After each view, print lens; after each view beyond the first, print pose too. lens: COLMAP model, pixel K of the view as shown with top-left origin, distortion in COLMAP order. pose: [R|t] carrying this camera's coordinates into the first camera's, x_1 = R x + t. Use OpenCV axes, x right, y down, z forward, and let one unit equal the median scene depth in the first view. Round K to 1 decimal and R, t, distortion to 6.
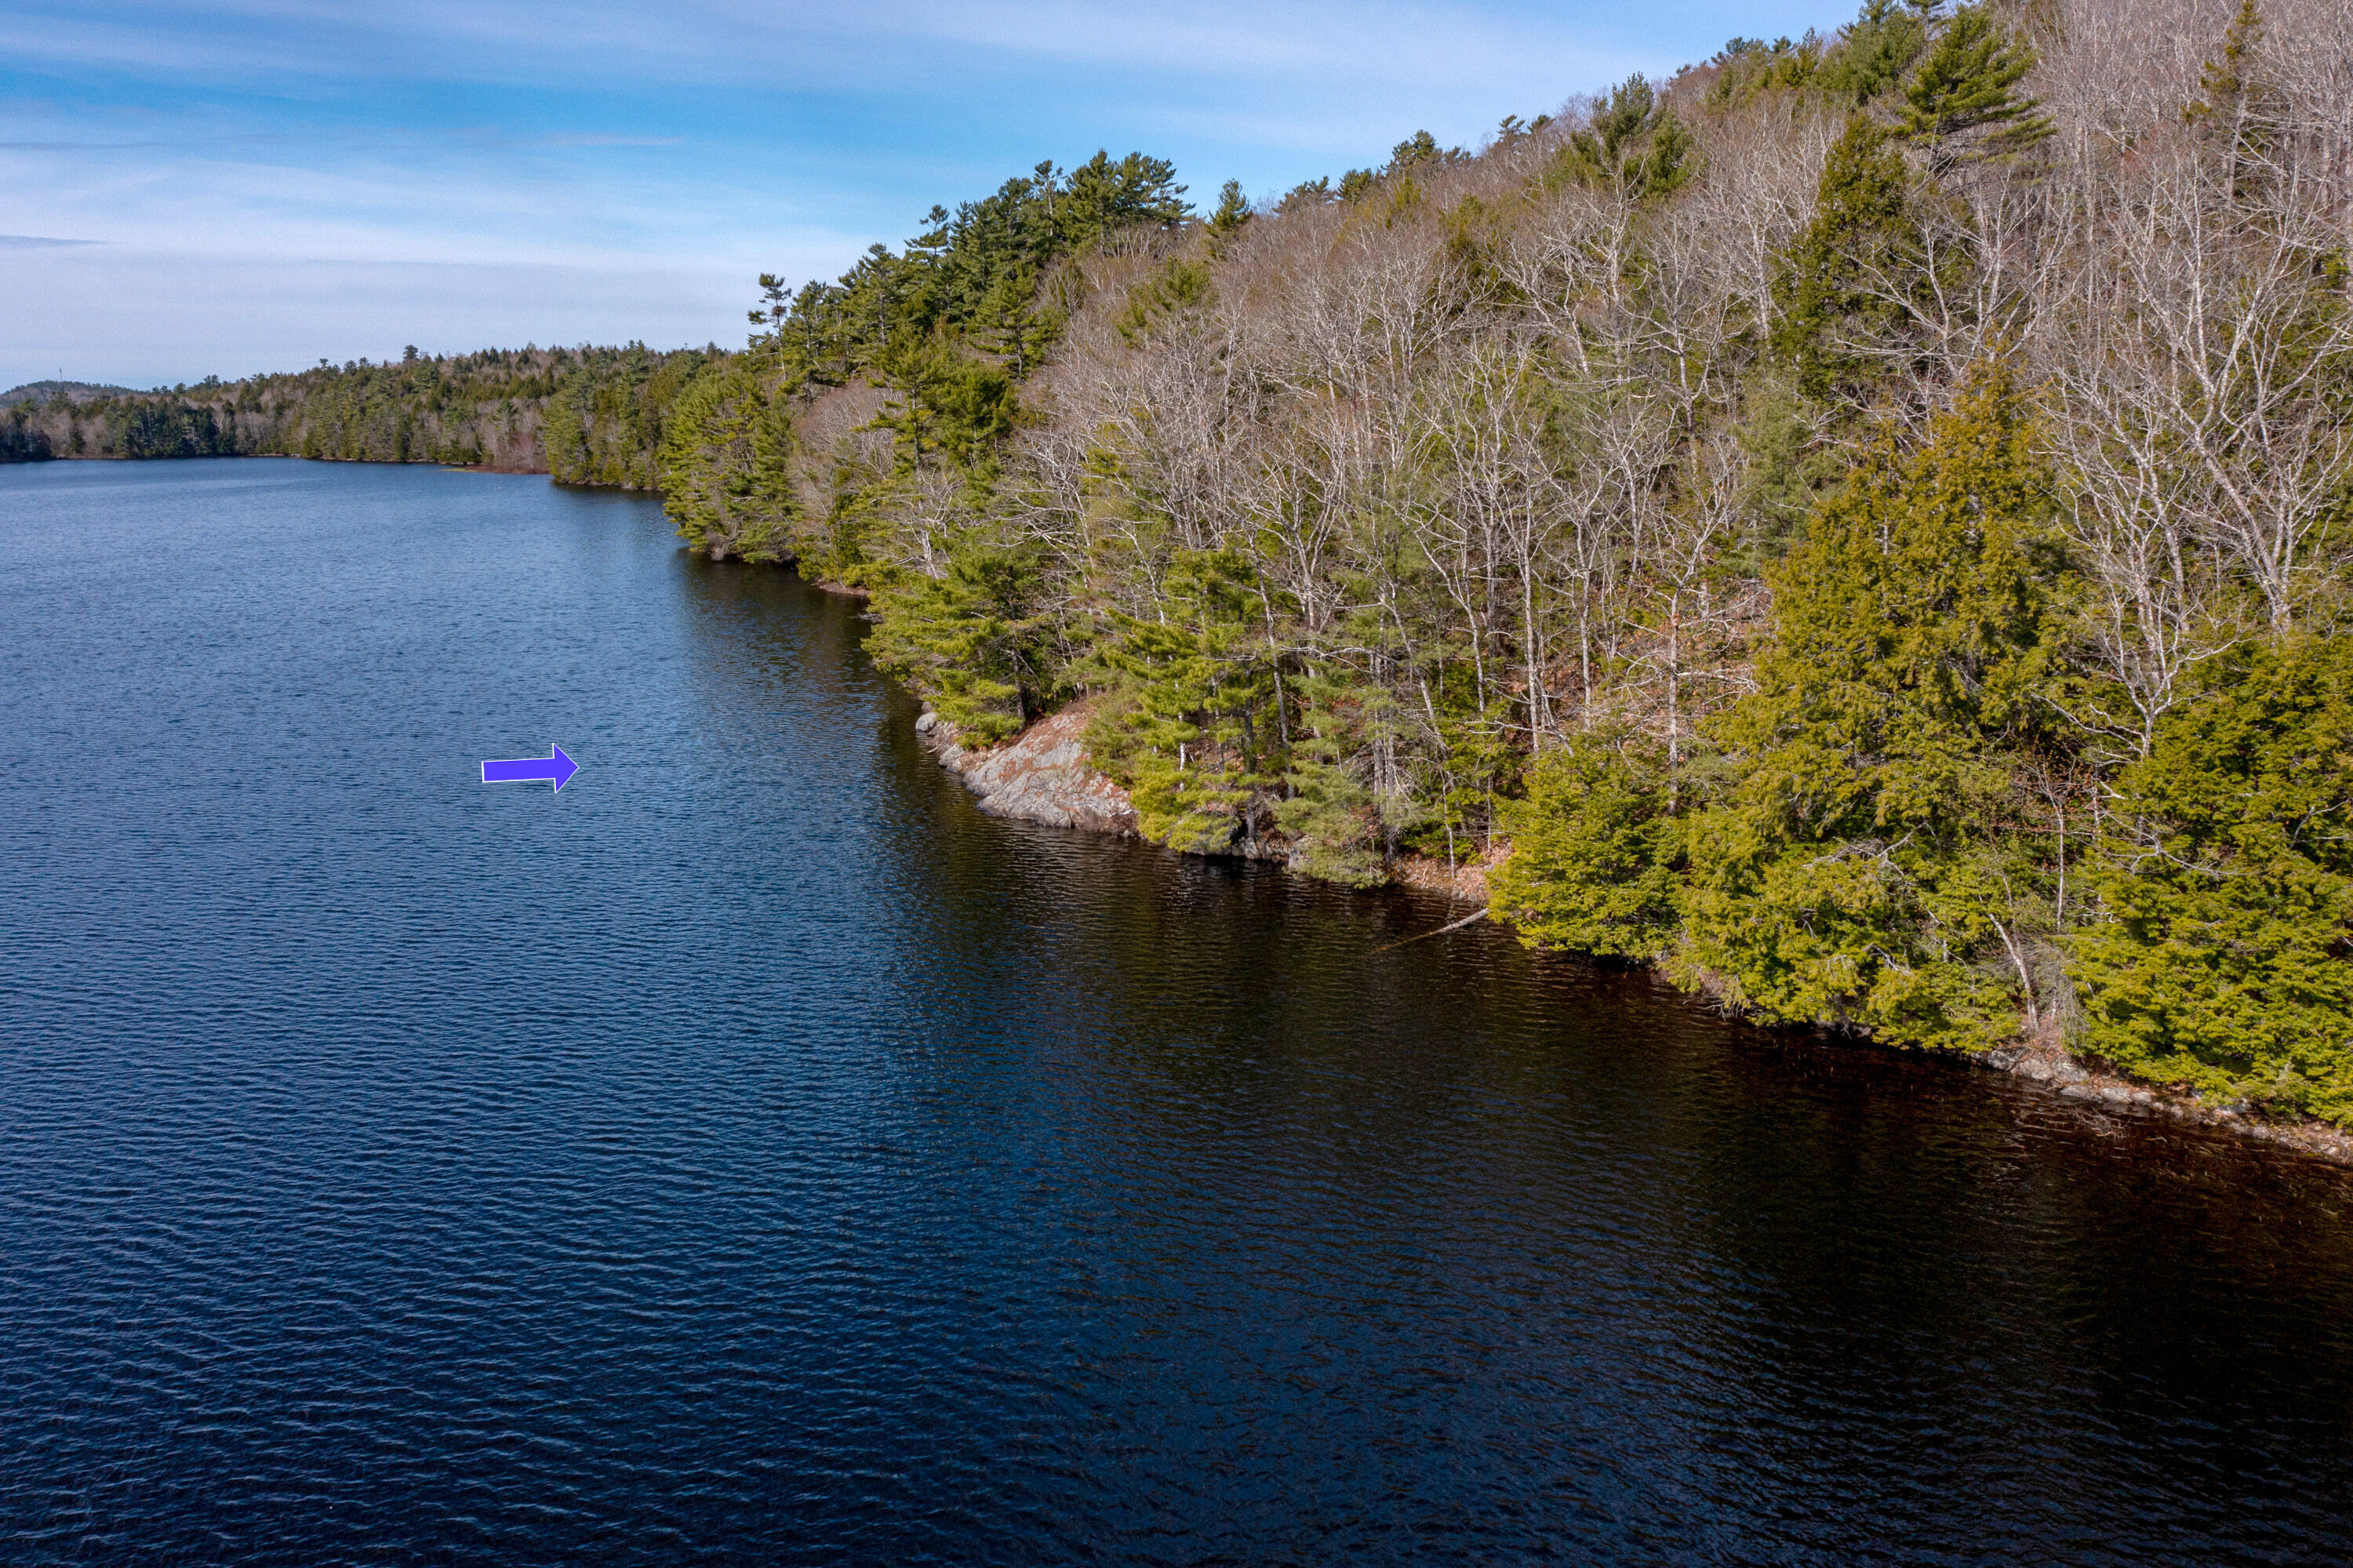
lens RADIAL K [[1858.6, 0, 1183.9], [0, 1858.6, 783.7], [0, 0, 1]] dist [-0.022584, 0.008265]
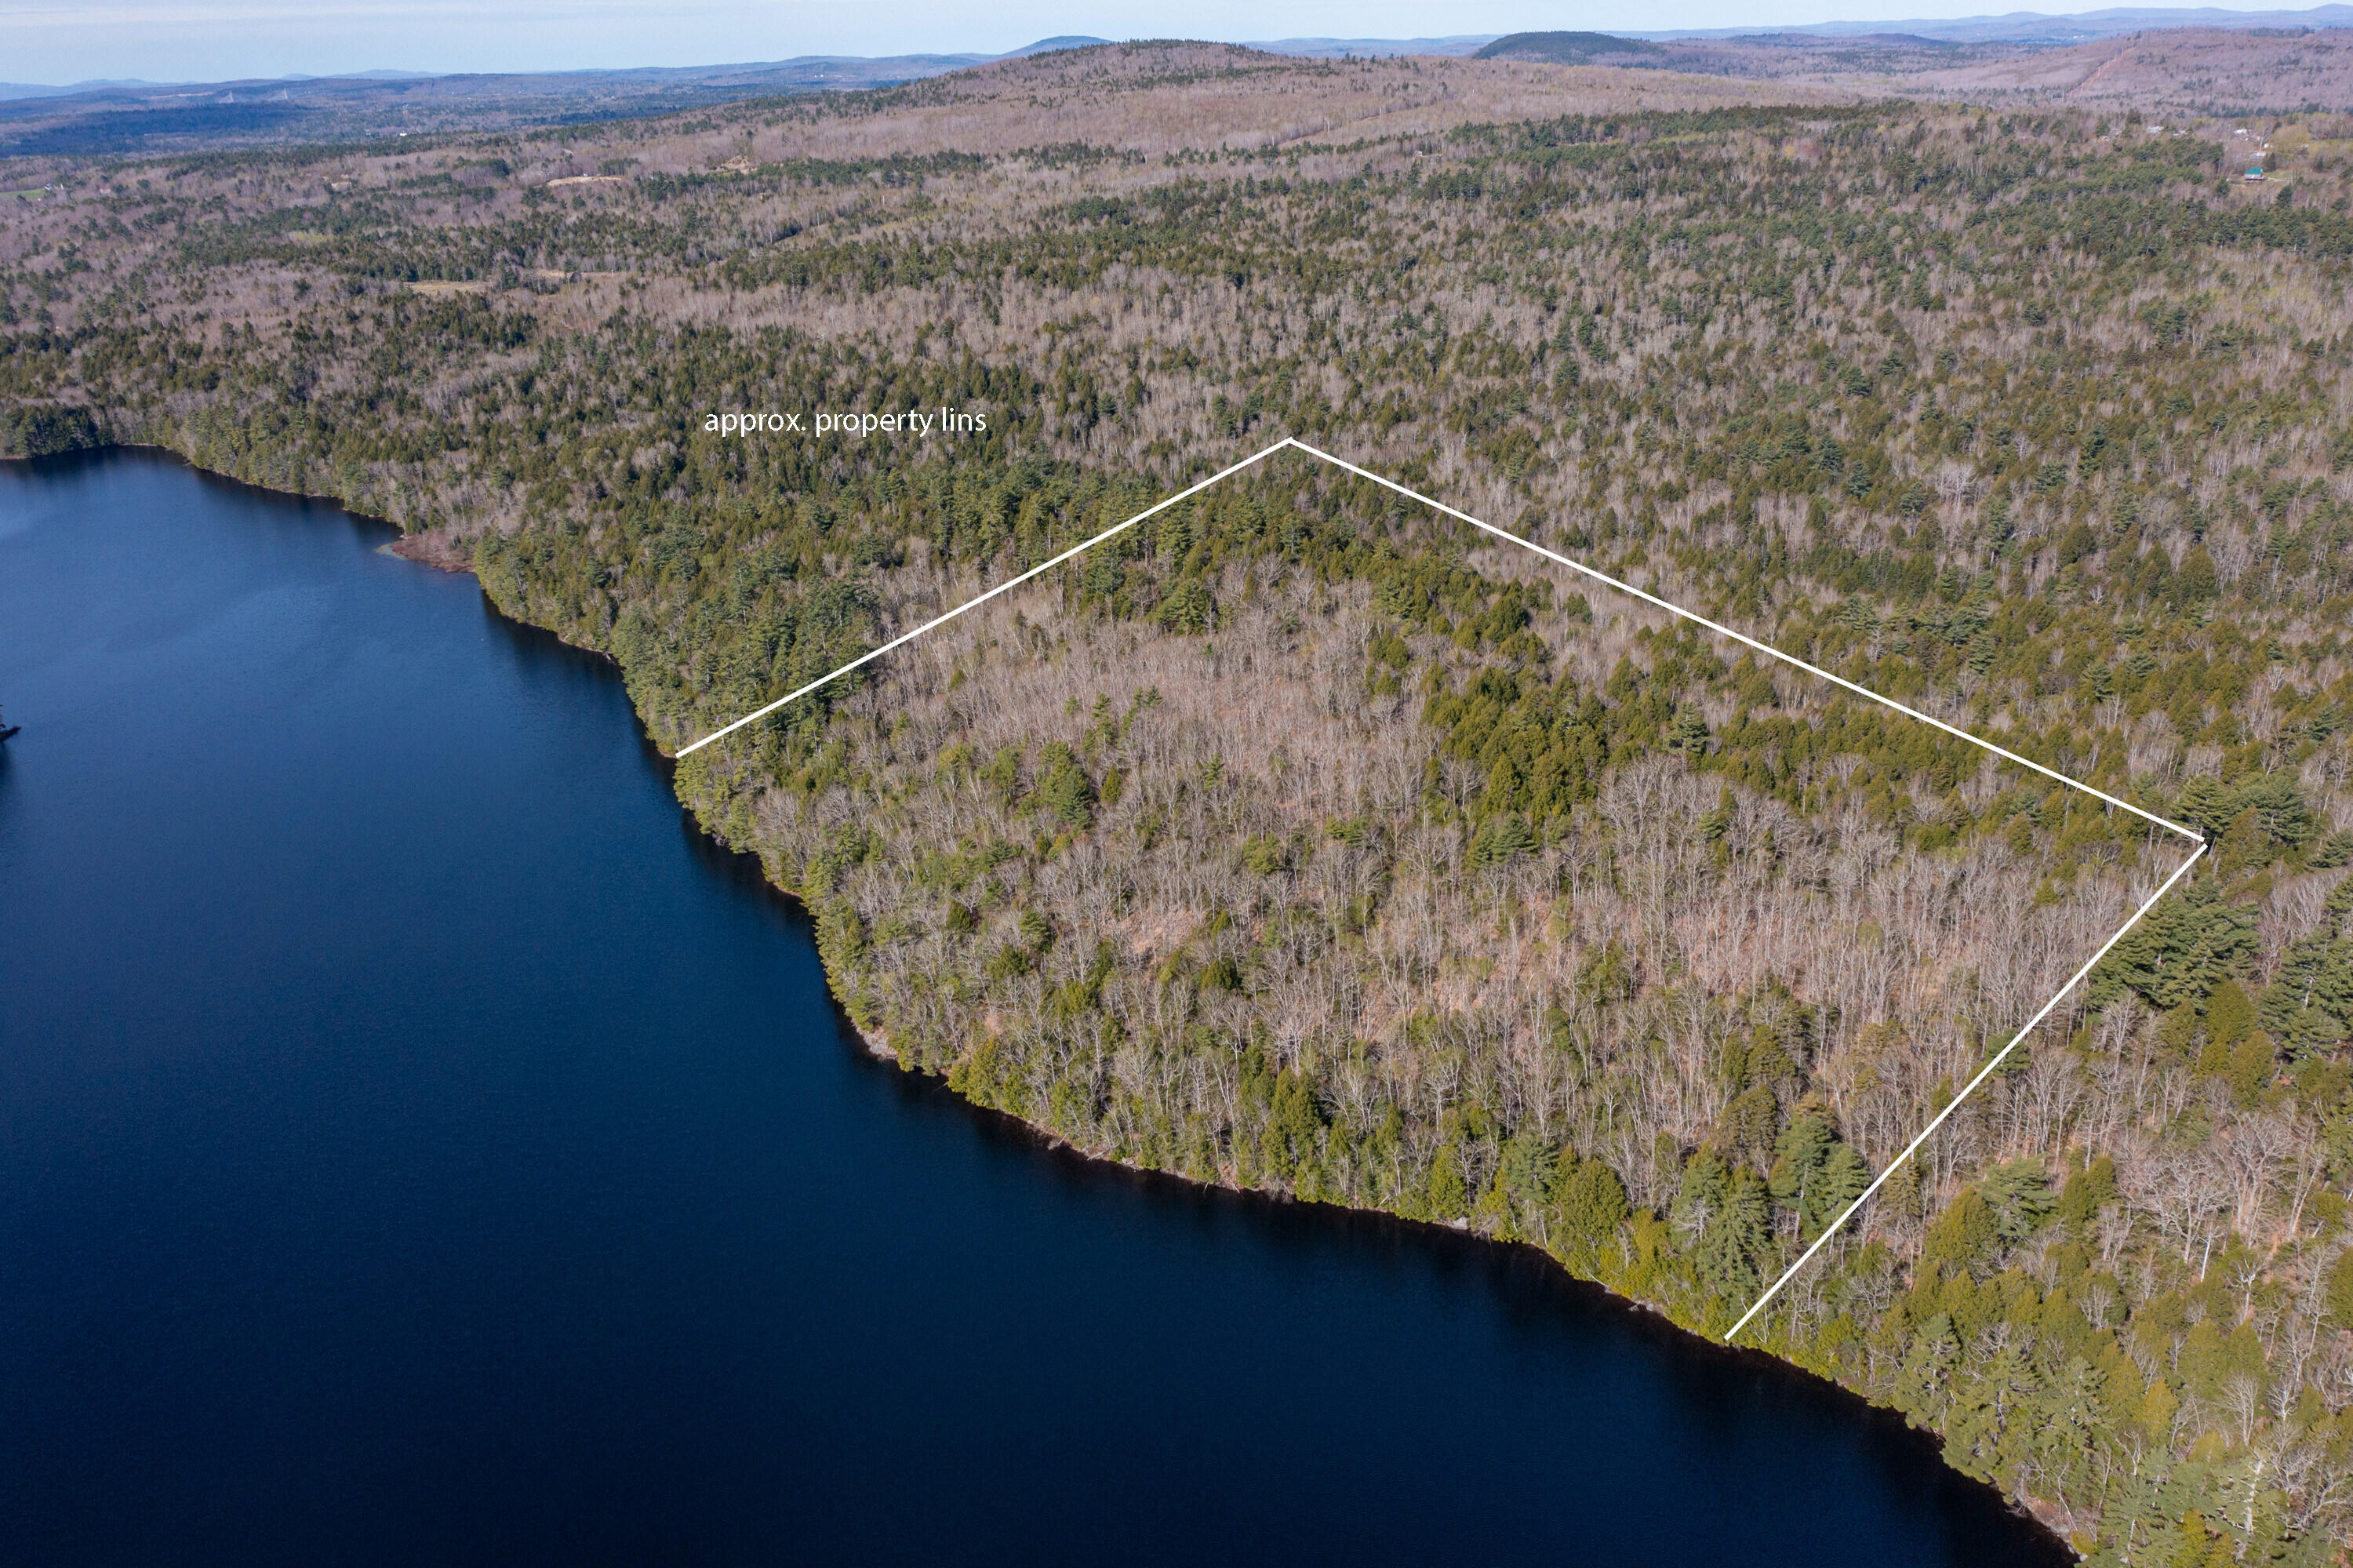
lens RADIAL K [[1858.6, 0, 1182.2], [0, 1858.6, 777.8], [0, 0, 1]] dist [-0.022584, 0.008265]
pose [[0.986990, -0.067991, 0.145696, 0.005283], [0.042075, 0.983831, 0.174087, -0.145636], [-0.155177, -0.165692, 0.973892, -0.376746]]
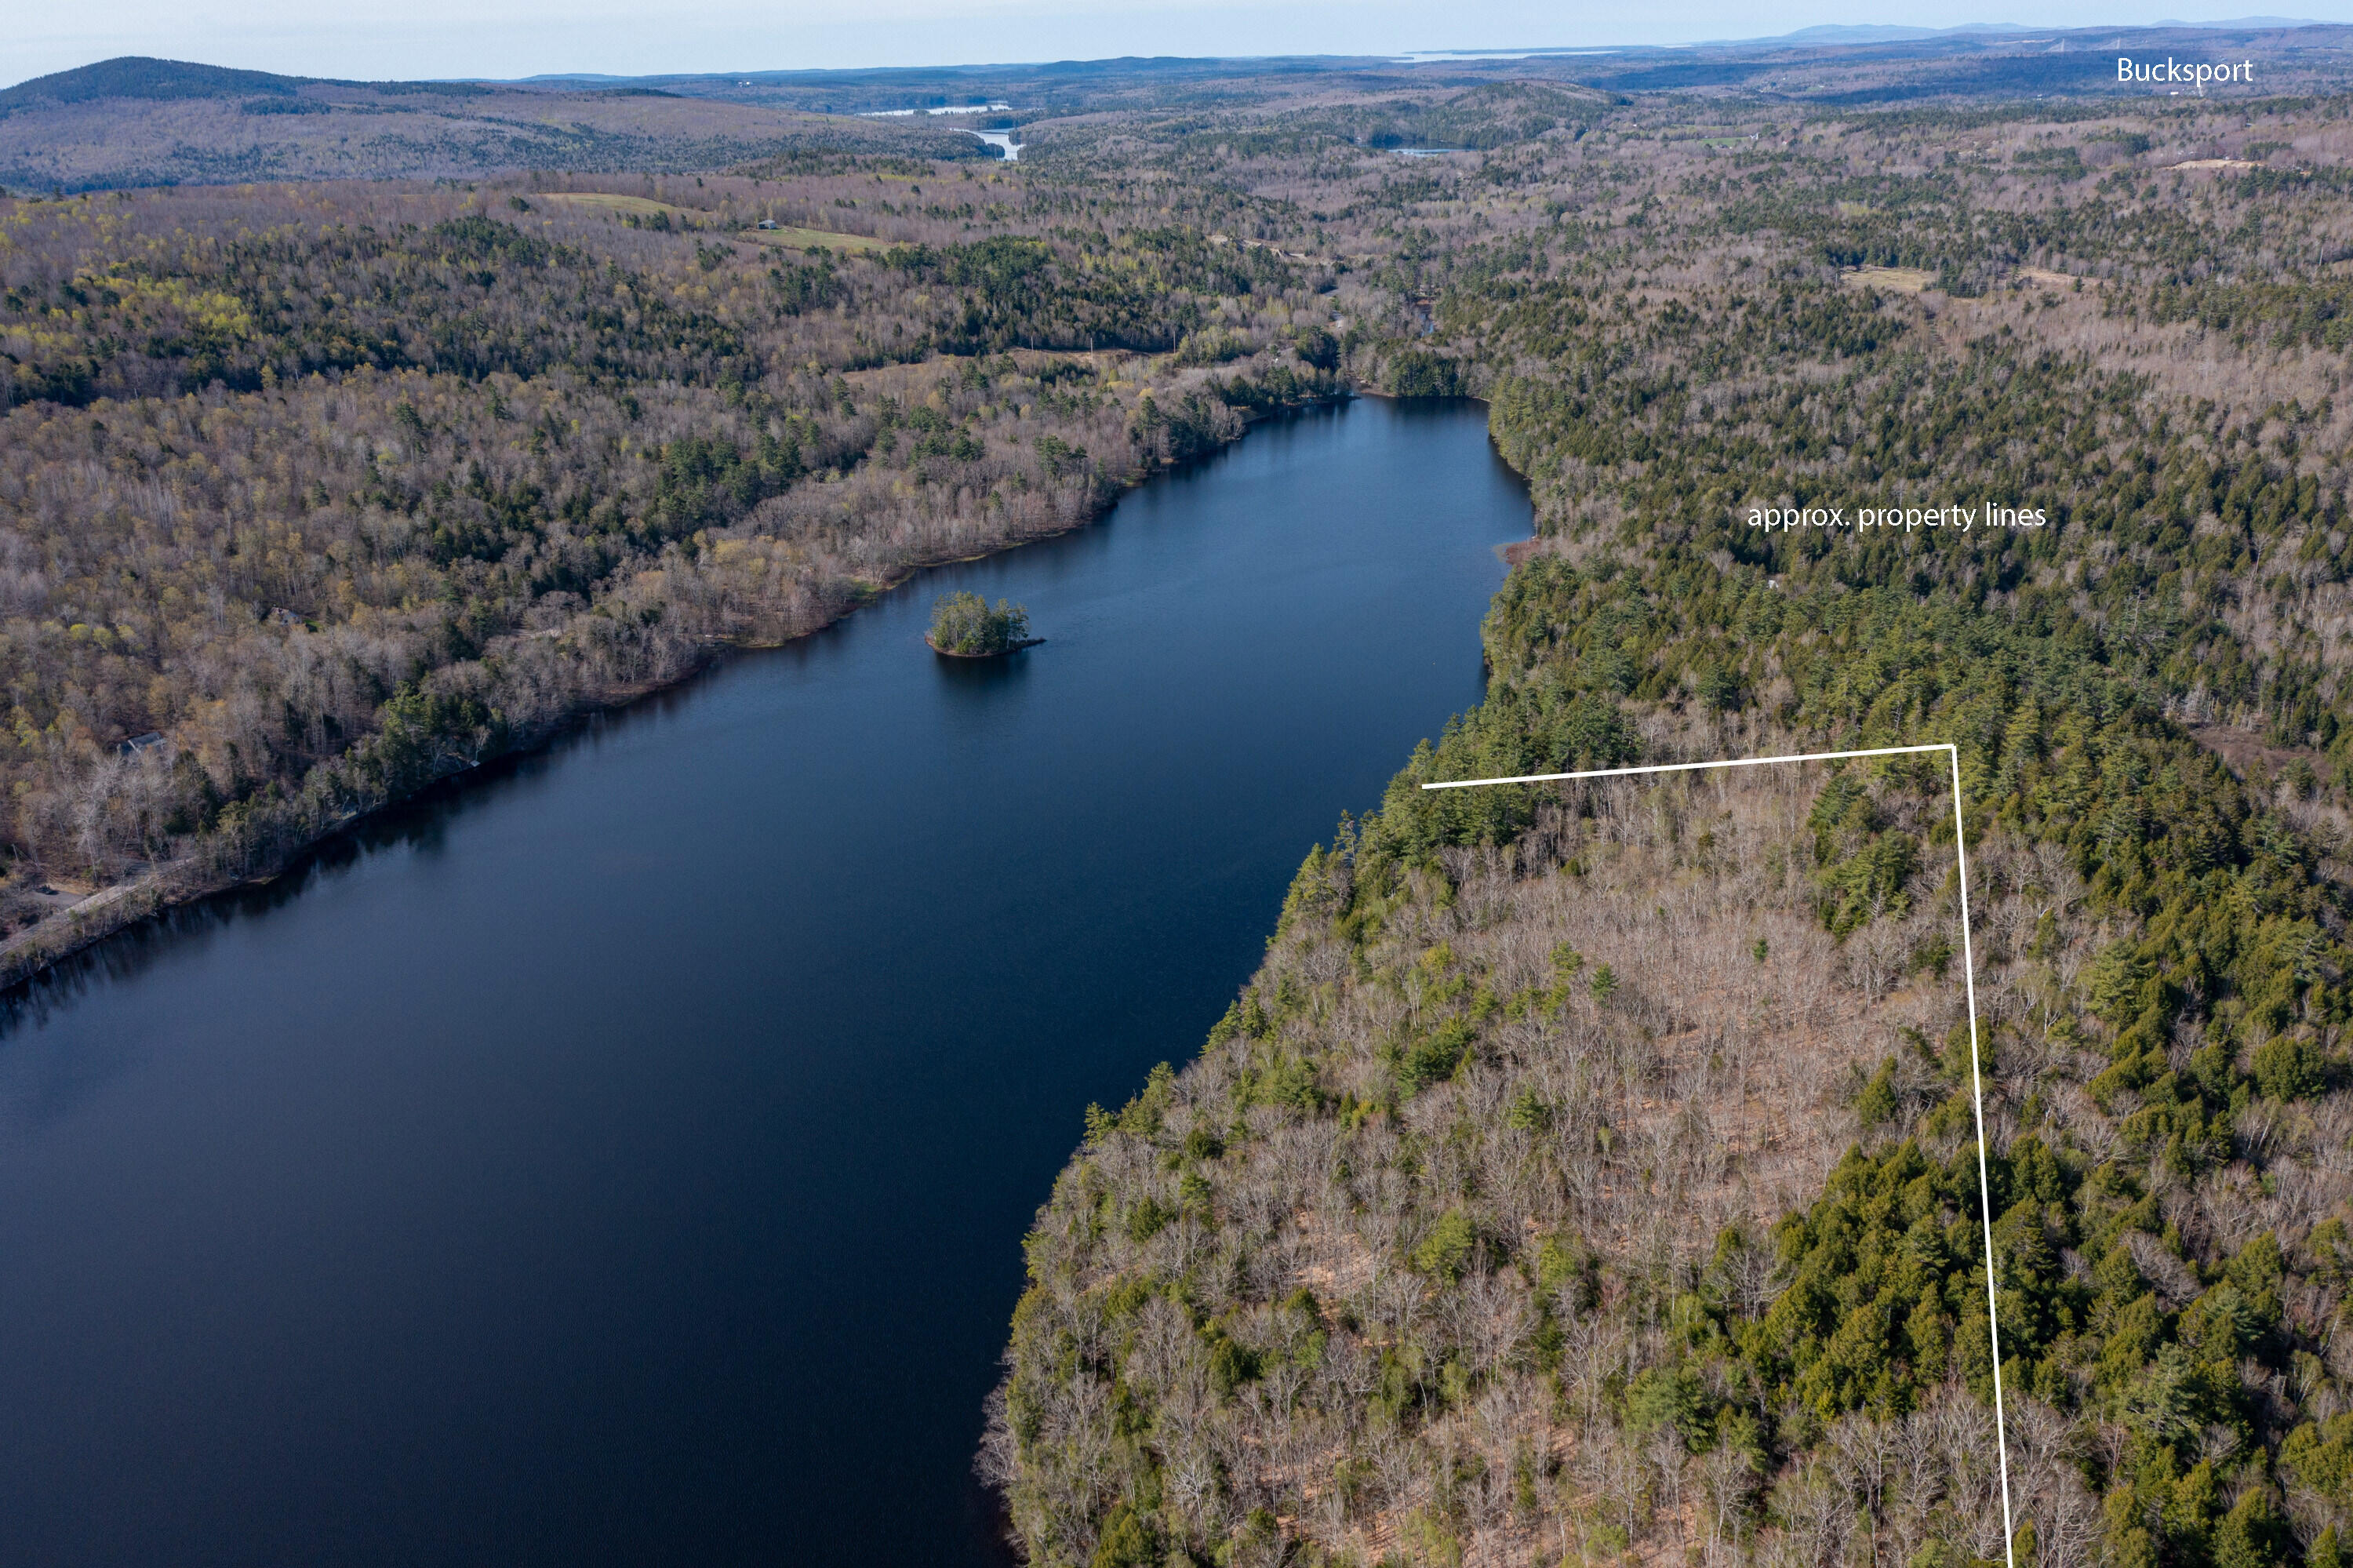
lens RADIAL K [[1858.6, 0, 1165.2], [0, 1858.6, 767.3], [0, 0, 1]] dist [-0.022584, 0.008265]
pose [[0.742406, 0.236596, -0.626782, 0.253881], [-0.115723, 0.966790, 0.227870, -0.203061], [0.659880, -0.096639, 0.745130, -0.204978]]
